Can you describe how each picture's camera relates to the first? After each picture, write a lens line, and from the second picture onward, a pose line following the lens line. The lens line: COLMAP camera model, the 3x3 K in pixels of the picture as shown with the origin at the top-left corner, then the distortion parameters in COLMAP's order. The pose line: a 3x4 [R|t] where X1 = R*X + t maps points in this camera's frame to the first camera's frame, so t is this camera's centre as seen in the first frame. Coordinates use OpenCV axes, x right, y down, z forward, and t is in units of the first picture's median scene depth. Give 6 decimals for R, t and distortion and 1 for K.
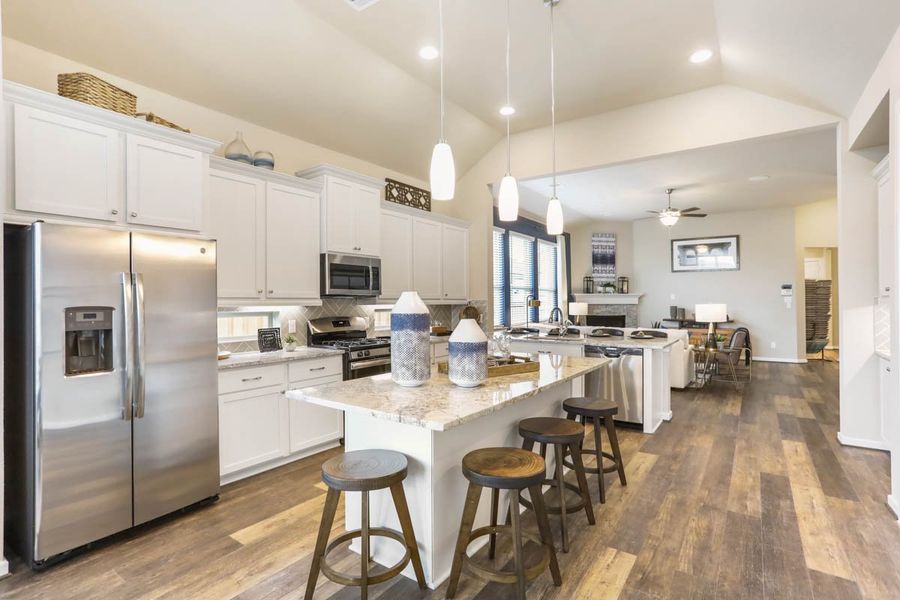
lens RADIAL K [[442.8, 0, 448.1], [0, 442.8, 295.6], [0, 0, 1]] dist [-0.005551, 0.000977]
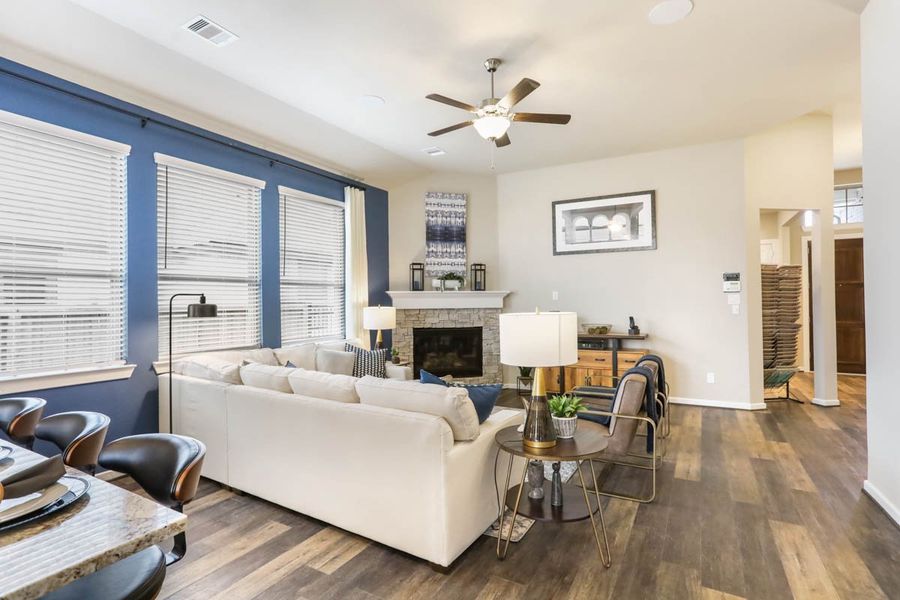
lens RADIAL K [[442.8, 0, 446.2], [0, 442.8, 298.6], [0, 0, 1]] dist [-0.005551, 0.000977]
pose [[0.995991, -0.006724, 0.089203, 0.464765], [0.006113, 0.999956, 0.007120, 0.002066], [-0.089247, -0.006546, 0.995988, 0.619471]]
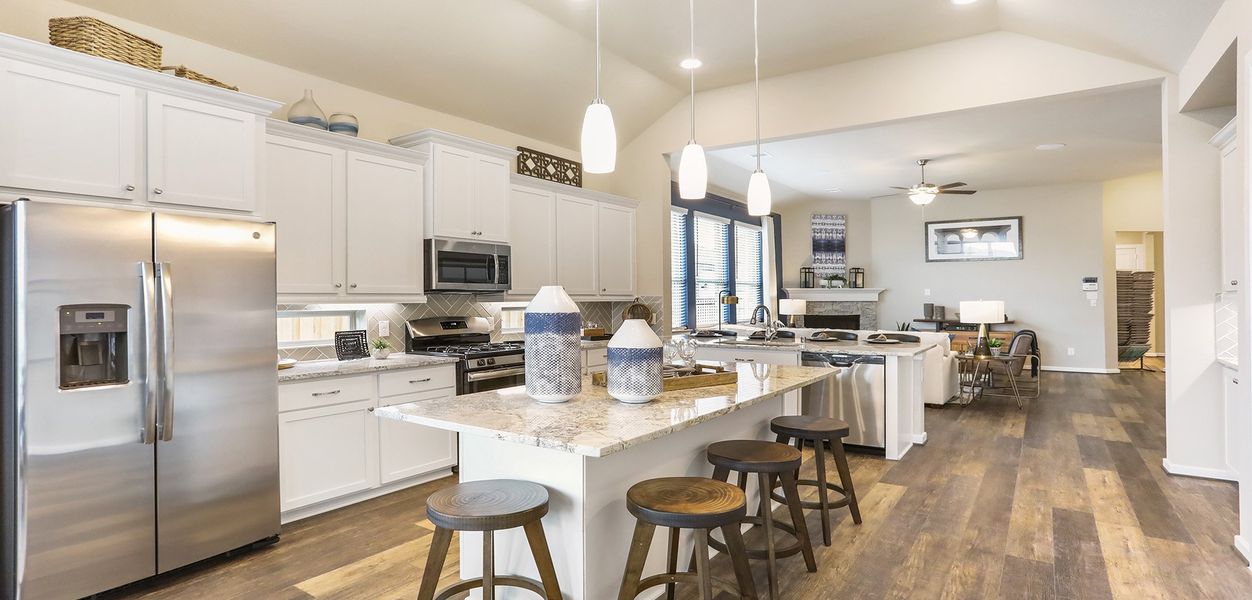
lens RADIAL K [[466.9, 0, 589.7], [0, 466.9, 291.6], [0, 0, 1]] dist [-0.003088, 0.000420]
pose [[0.986020, -0.000455, -0.166629, 0.092574], [0.000671, 0.999999, 0.001238, 0.000447], [0.166628, -0.001332, 0.986019, 0.122258]]
